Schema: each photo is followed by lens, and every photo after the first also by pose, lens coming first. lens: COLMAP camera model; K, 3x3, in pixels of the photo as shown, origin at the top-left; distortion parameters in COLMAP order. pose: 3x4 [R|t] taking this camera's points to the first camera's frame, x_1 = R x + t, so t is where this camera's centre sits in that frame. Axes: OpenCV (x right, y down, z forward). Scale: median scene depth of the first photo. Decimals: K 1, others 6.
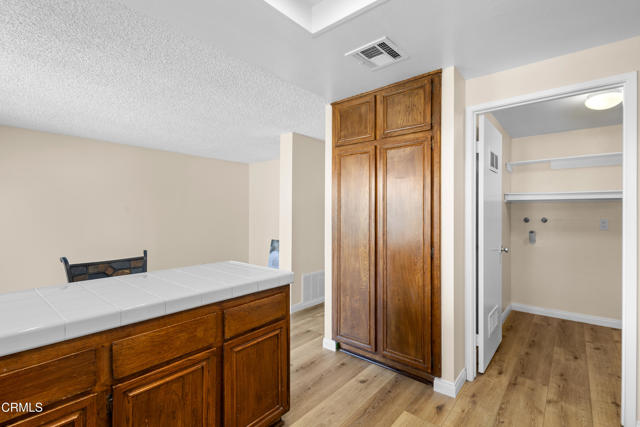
lens RADIAL K [[295.2, 0, 320.2], [0, 295.2, 214.2], [0, 0, 1]] dist [0.013676, -0.002141]
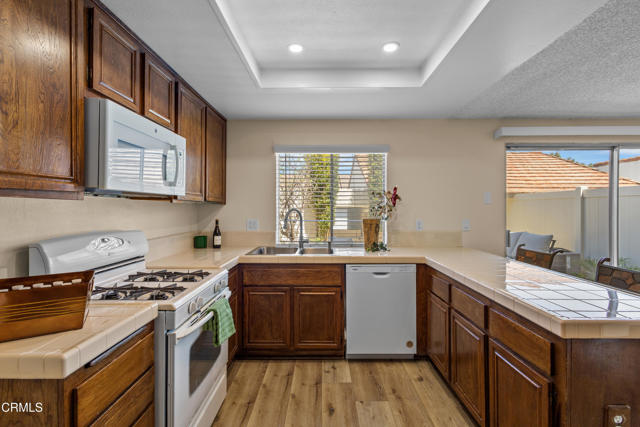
lens RADIAL K [[295.2, 0, 320.9], [0, 295.2, 210.0], [0, 0, 1]] dist [0.013676, -0.002141]
pose [[-0.763536, -0.002434, -0.645760, 0.715315], [-0.008066, 0.999951, 0.005769, -0.035914], [0.645714, 0.009614, -0.763519, 1.165852]]
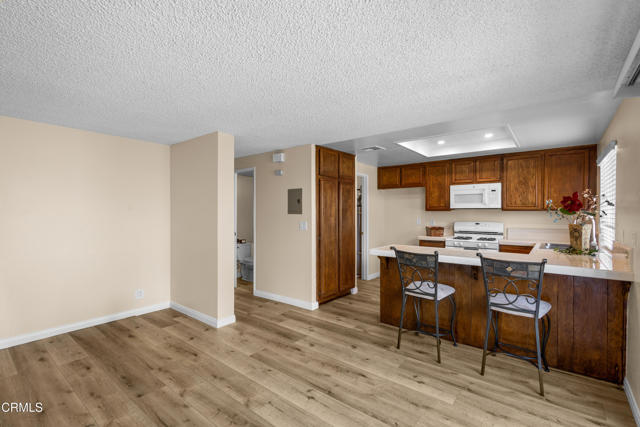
lens RADIAL K [[295.2, 0, 320.1], [0, 295.2, 213.2], [0, 0, 1]] dist [0.013676, -0.002141]
pose [[-0.026260, -0.006593, 0.999633, -2.346606], [0.003522, 0.999971, 0.006688, -0.058718], [-0.999649, 0.003696, -0.026236, 1.636481]]
